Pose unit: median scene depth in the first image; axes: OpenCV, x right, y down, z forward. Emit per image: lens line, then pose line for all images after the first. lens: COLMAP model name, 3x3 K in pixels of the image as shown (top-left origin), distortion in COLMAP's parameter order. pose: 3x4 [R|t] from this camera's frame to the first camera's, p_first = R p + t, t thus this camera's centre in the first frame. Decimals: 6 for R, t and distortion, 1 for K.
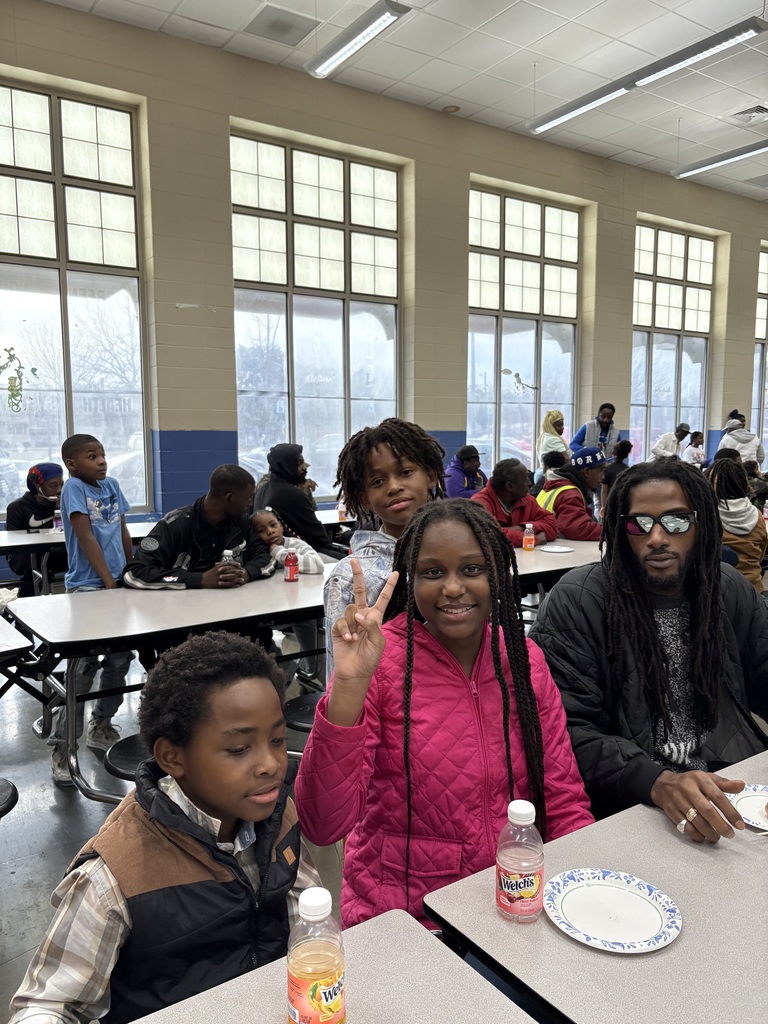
lens RADIAL K [[758.4, 0, 384.0], [0, 758.4, 512.0], [0, 0, 1]] dist [0.027832, -0.043619]
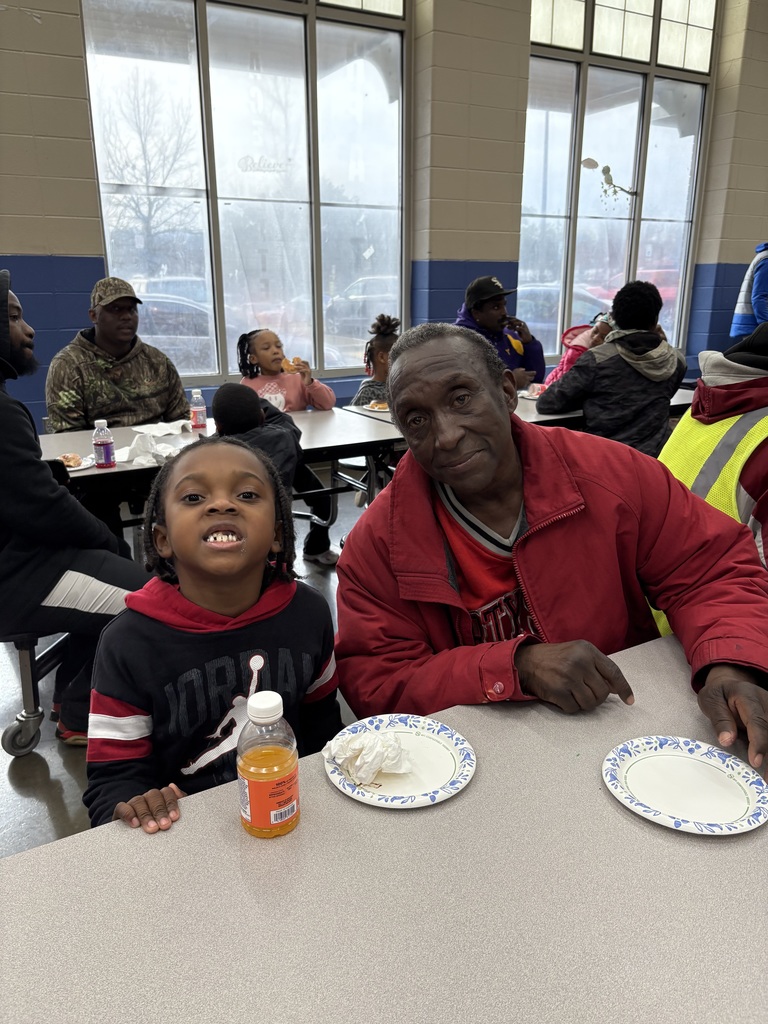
lens RADIAL K [[795.8, 0, 384.0], [0, 795.8, 512.0], [0, 0, 1]] dist [0.032268, -0.012170]
pose [[0.997451, 0.021638, -0.067988, 0.044179], [-0.009141, 0.983806, 0.179003, -0.020977], [0.070760, -0.177925, 0.981497, 0.290232]]
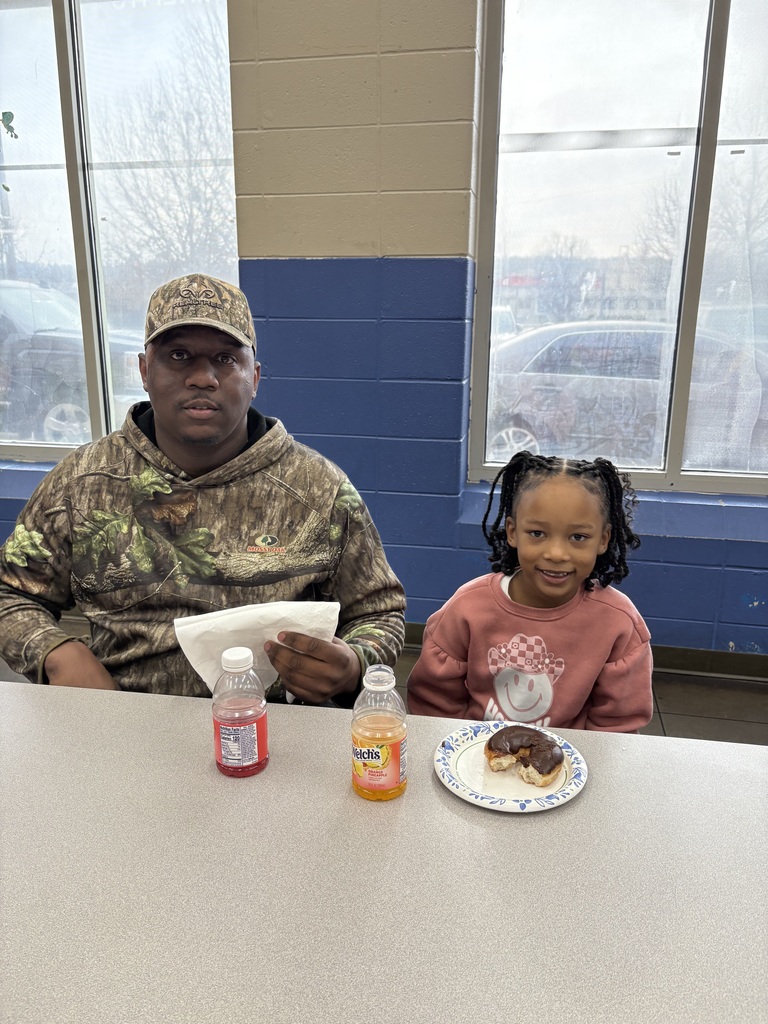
lens RADIAL K [[758.4, 0, 384.0], [0, 758.4, 512.0], [0, 0, 1]] dist [0.027832, -0.043619]
pose [[0.689537, 0.195633, -0.697328, 0.022549], [-0.087927, 0.978317, 0.187520, -0.043161], [0.718893, -0.067988, 0.691787, 0.547345]]
